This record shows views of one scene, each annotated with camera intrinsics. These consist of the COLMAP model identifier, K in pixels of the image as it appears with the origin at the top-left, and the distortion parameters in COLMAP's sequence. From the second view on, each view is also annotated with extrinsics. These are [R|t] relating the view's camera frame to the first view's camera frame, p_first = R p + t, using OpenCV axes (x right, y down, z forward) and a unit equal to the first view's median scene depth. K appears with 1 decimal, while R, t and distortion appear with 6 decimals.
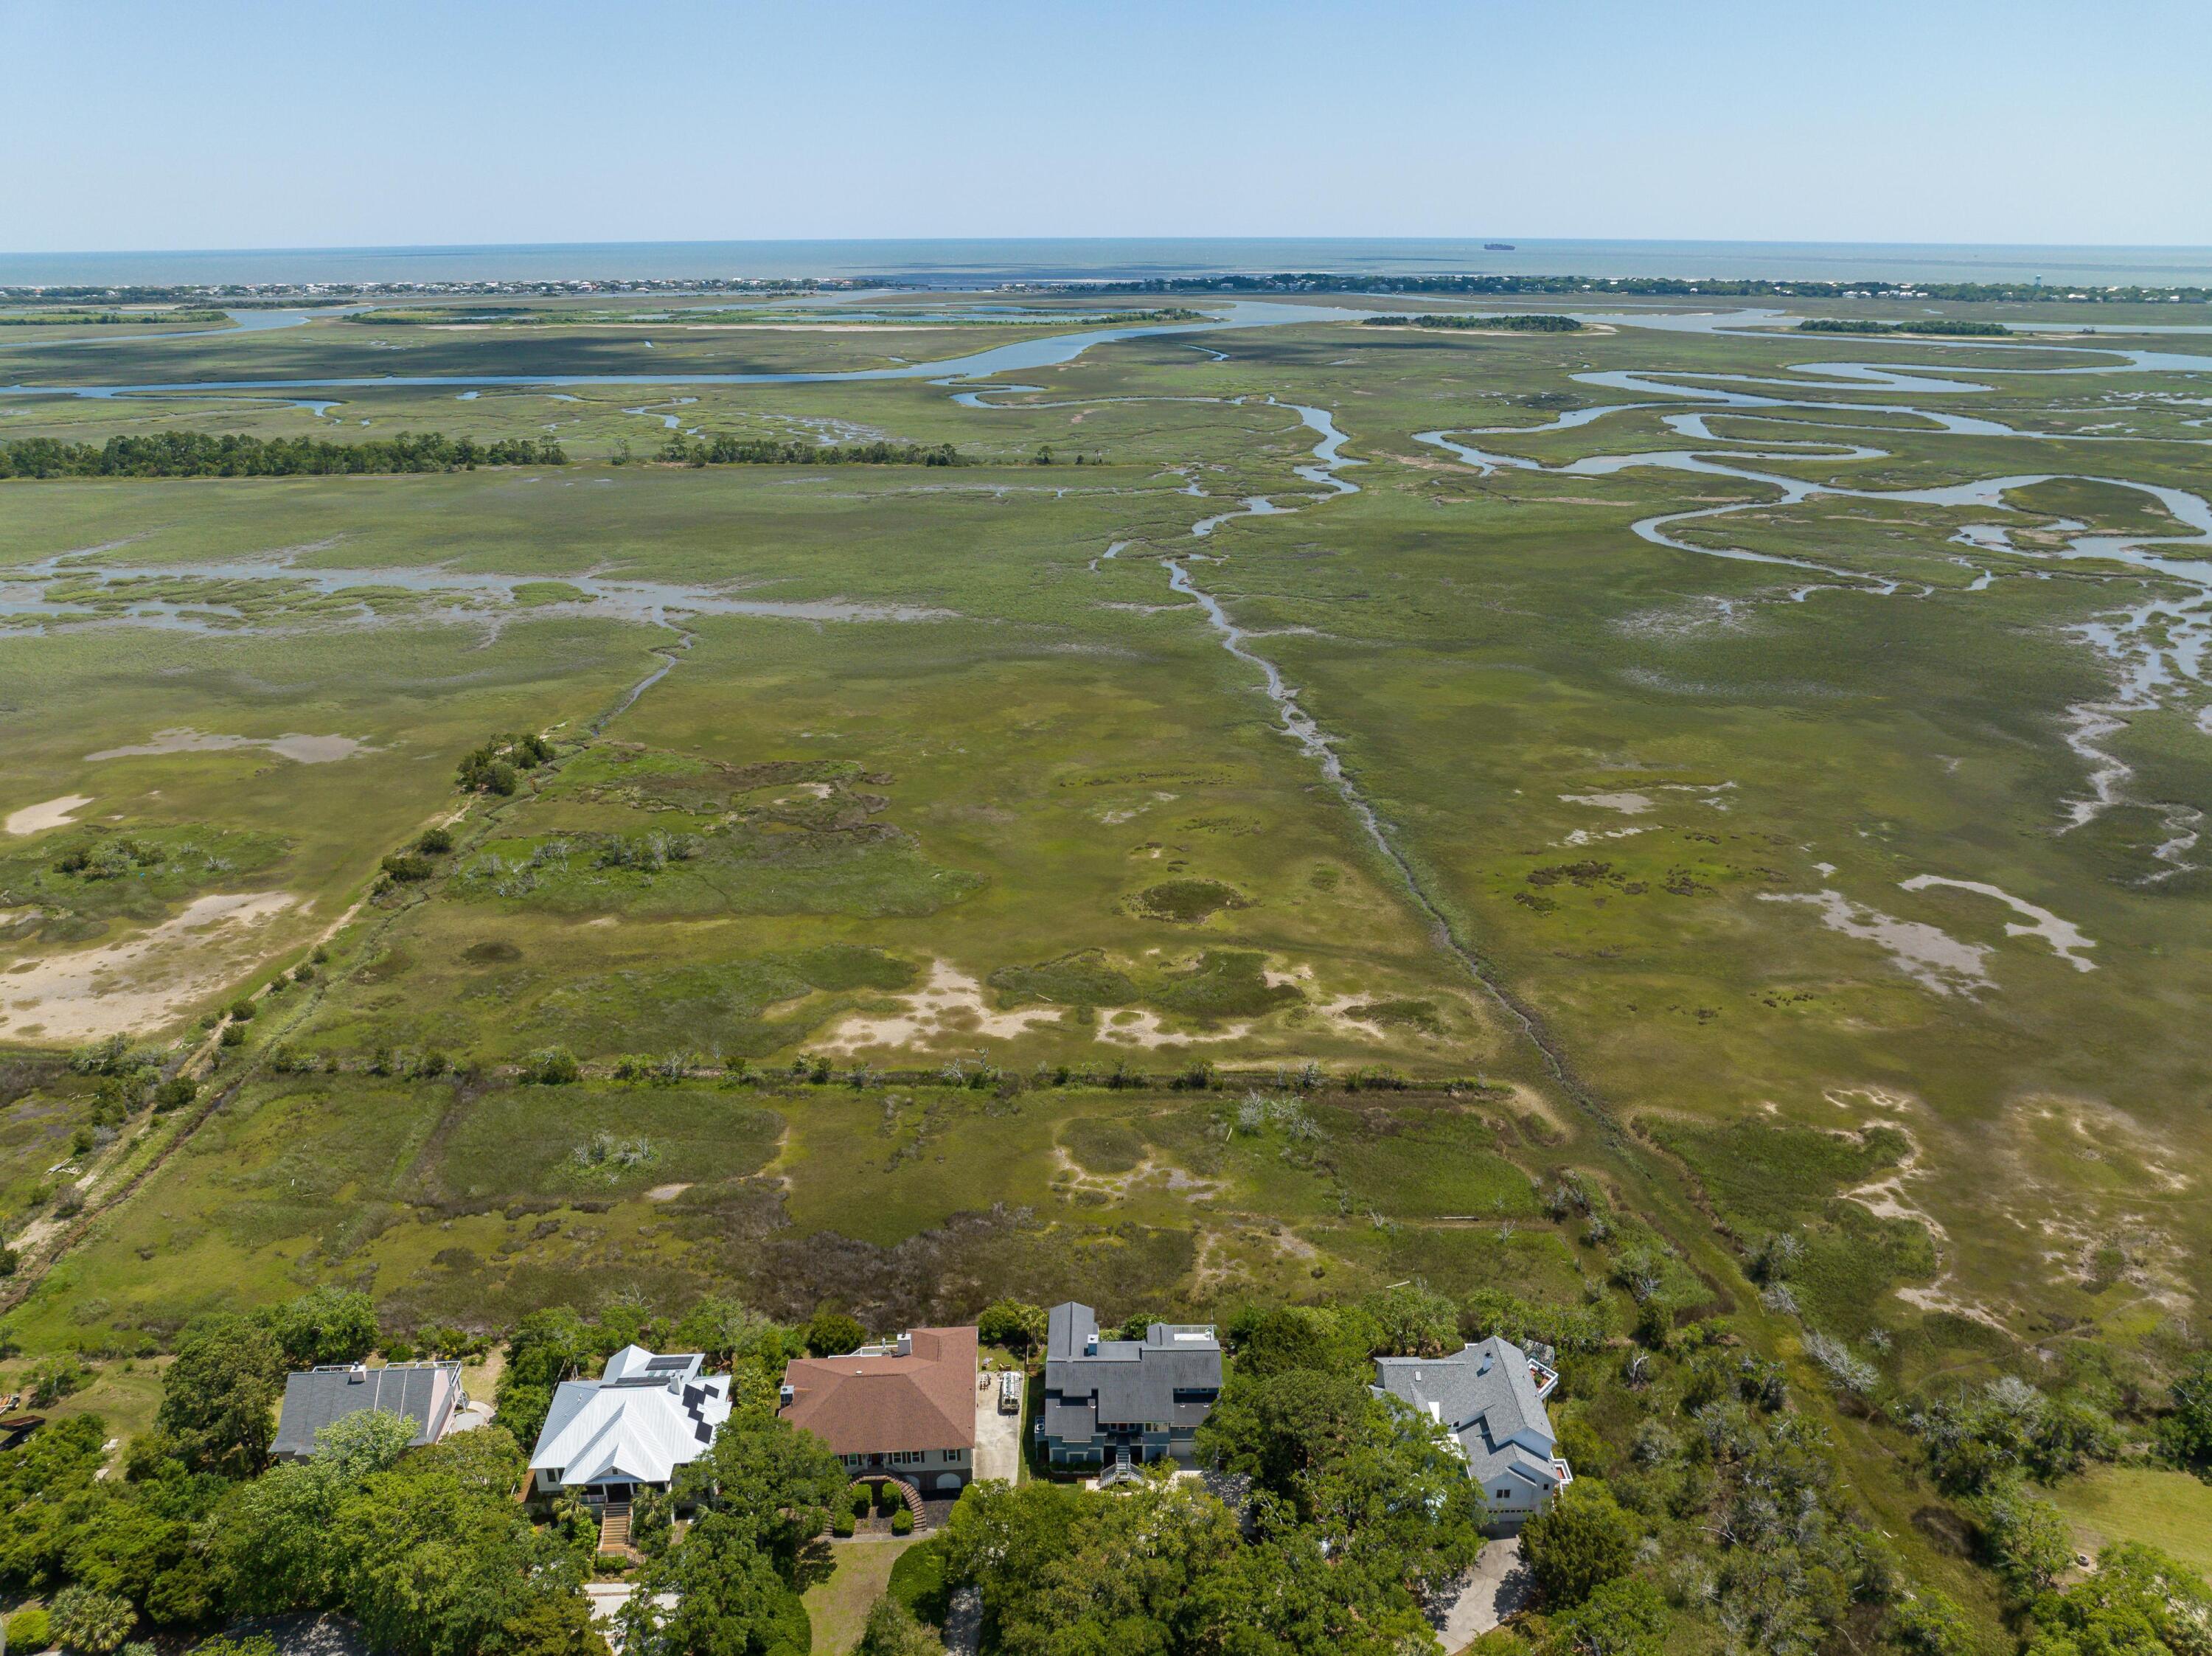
lens RADIAL K [[1561.7, 0, 1116.3], [0, 1561.7, 824.7], [0, 0, 1]] dist [-0.037879, 0.009585]
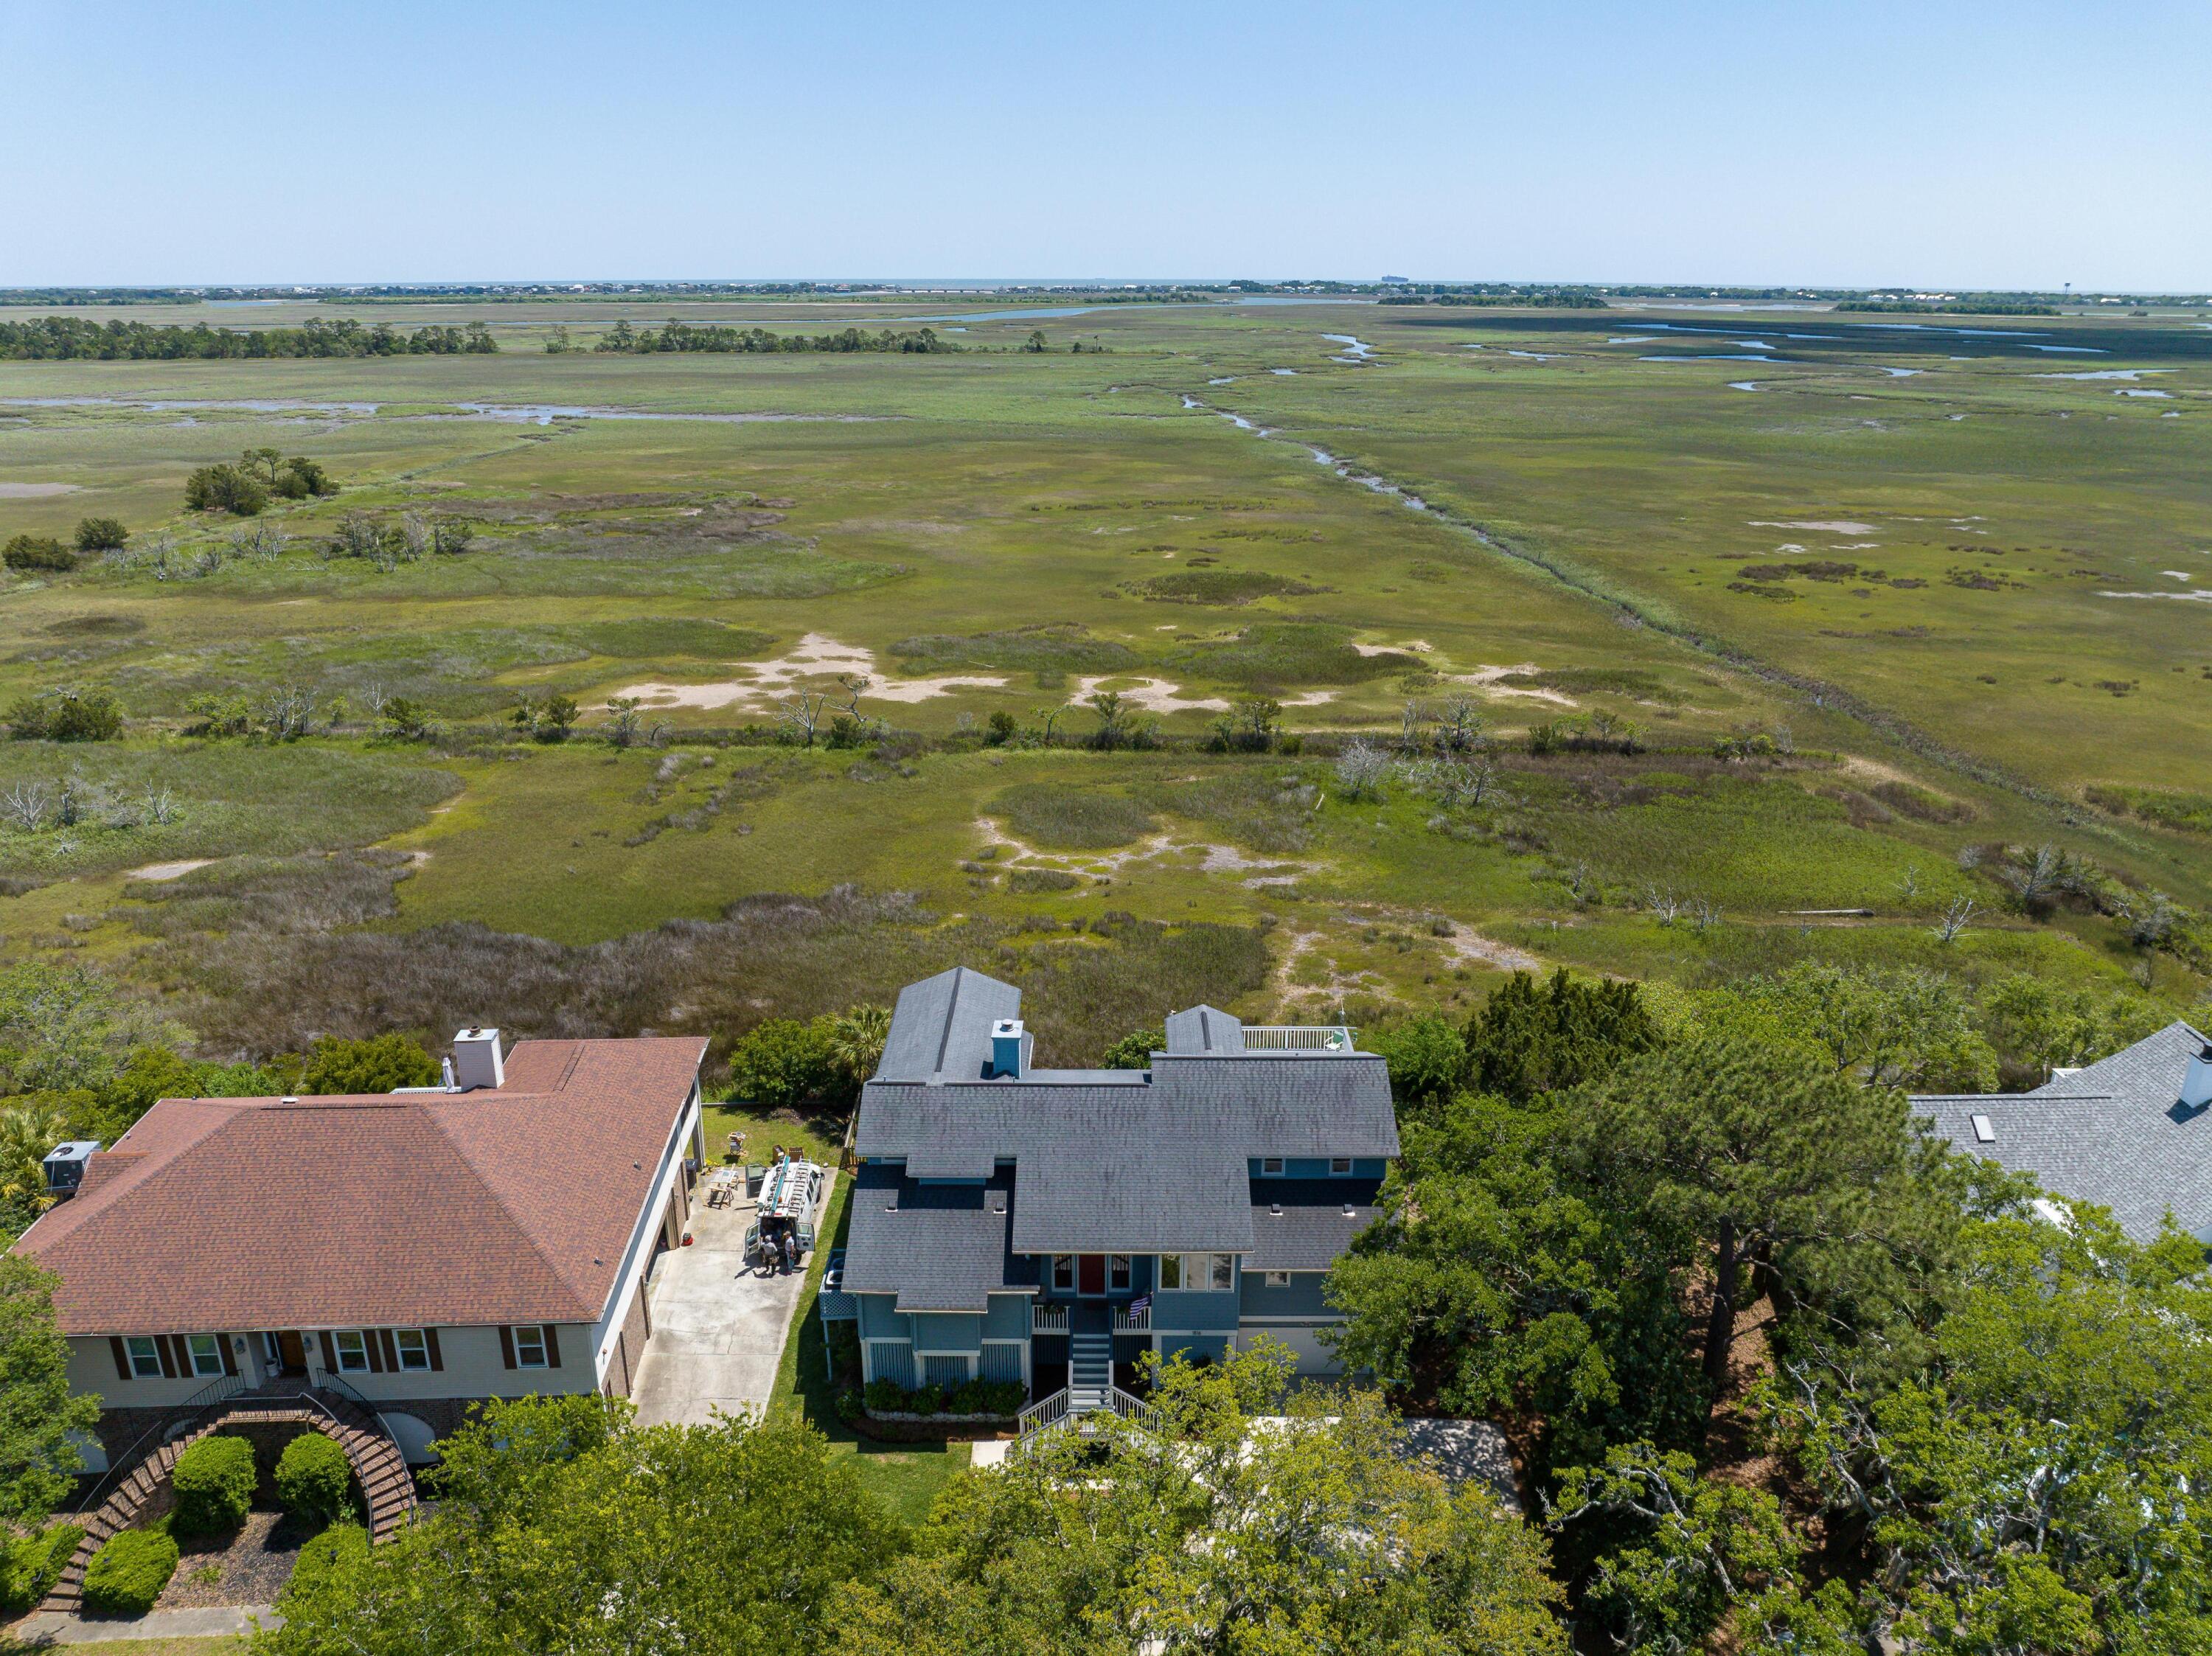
lens RADIAL K [[1561.7, 0, 1110.6], [0, 1561.7, 812.7], [0, 0, 1]] dist [-0.037879, 0.009585]
pose [[0.999975, 0.003771, -0.006014, 0.006955], [-0.003981, 0.999364, -0.035425, 0.216368], [0.005876, 0.035448, 0.999354, 0.481085]]
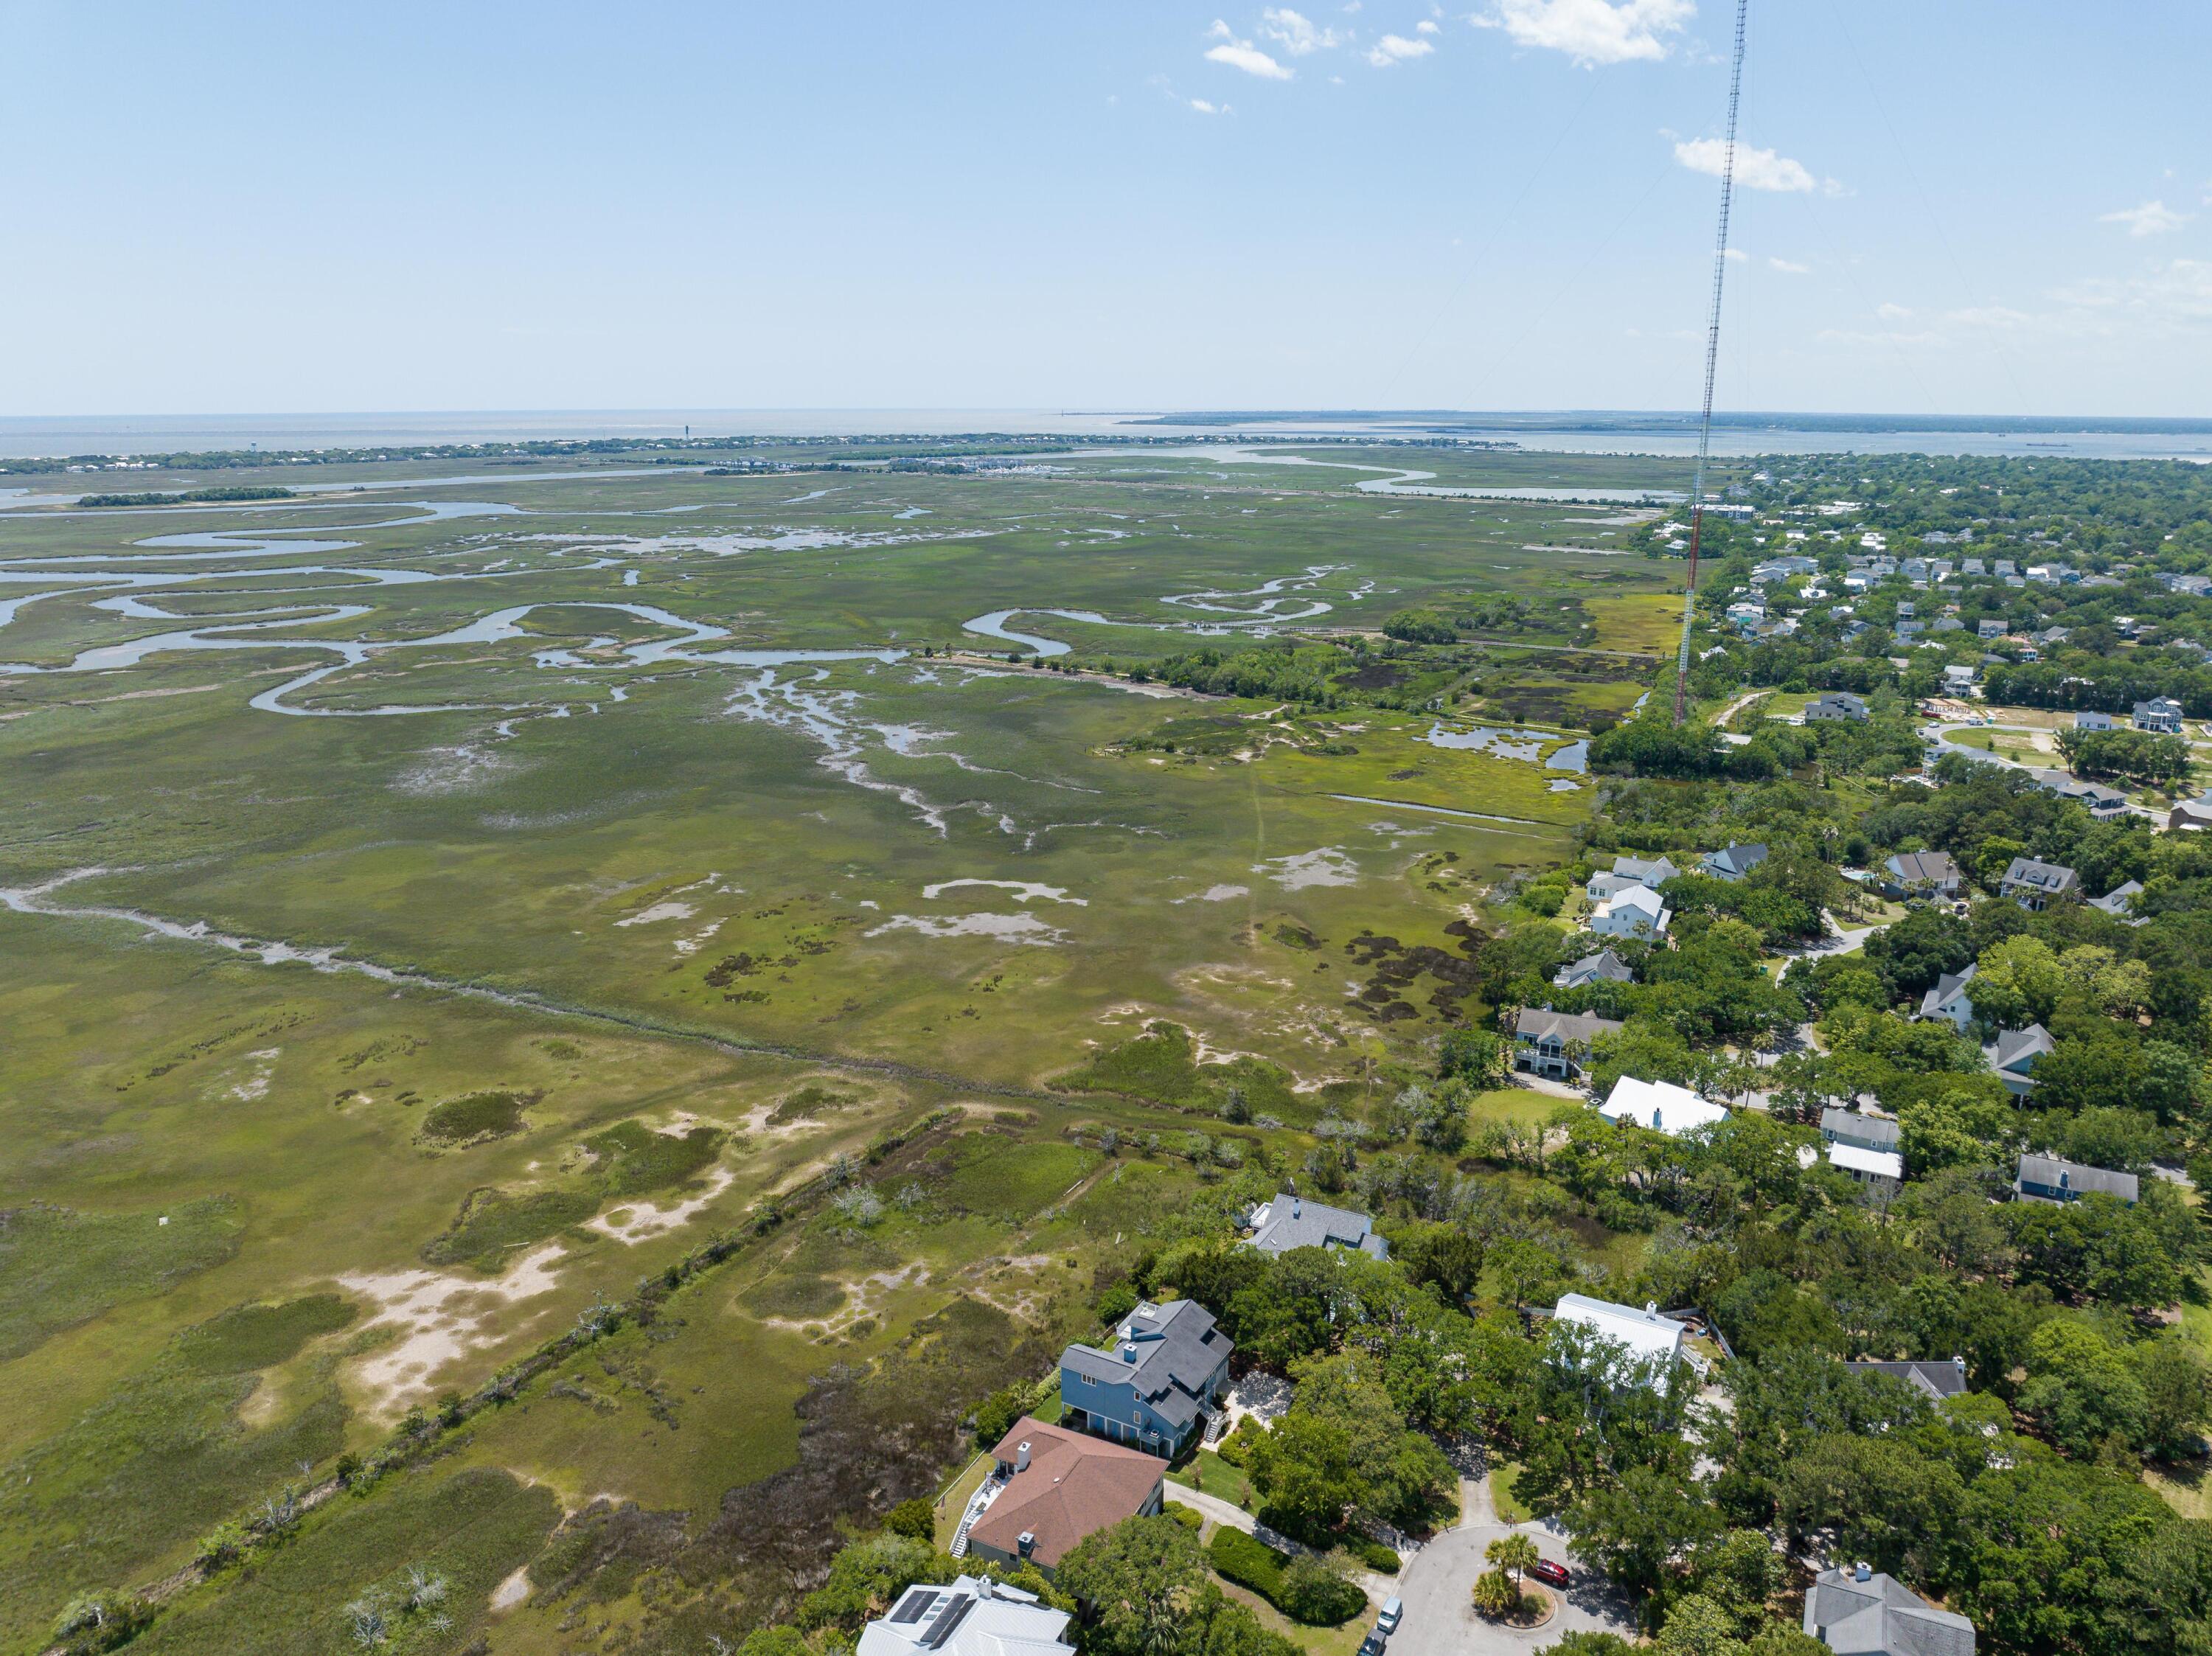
lens RADIAL K [[1561.7, 0, 1120.9], [0, 1561.7, 829.2], [0, 0, 1]] dist [-0.037879, 0.009585]
pose [[0.493549, -0.229757, 0.838821, -0.645582], [0.310553, 0.947449, 0.076786, -0.084355], [-0.812383, 0.222601, 0.538964, 0.228618]]
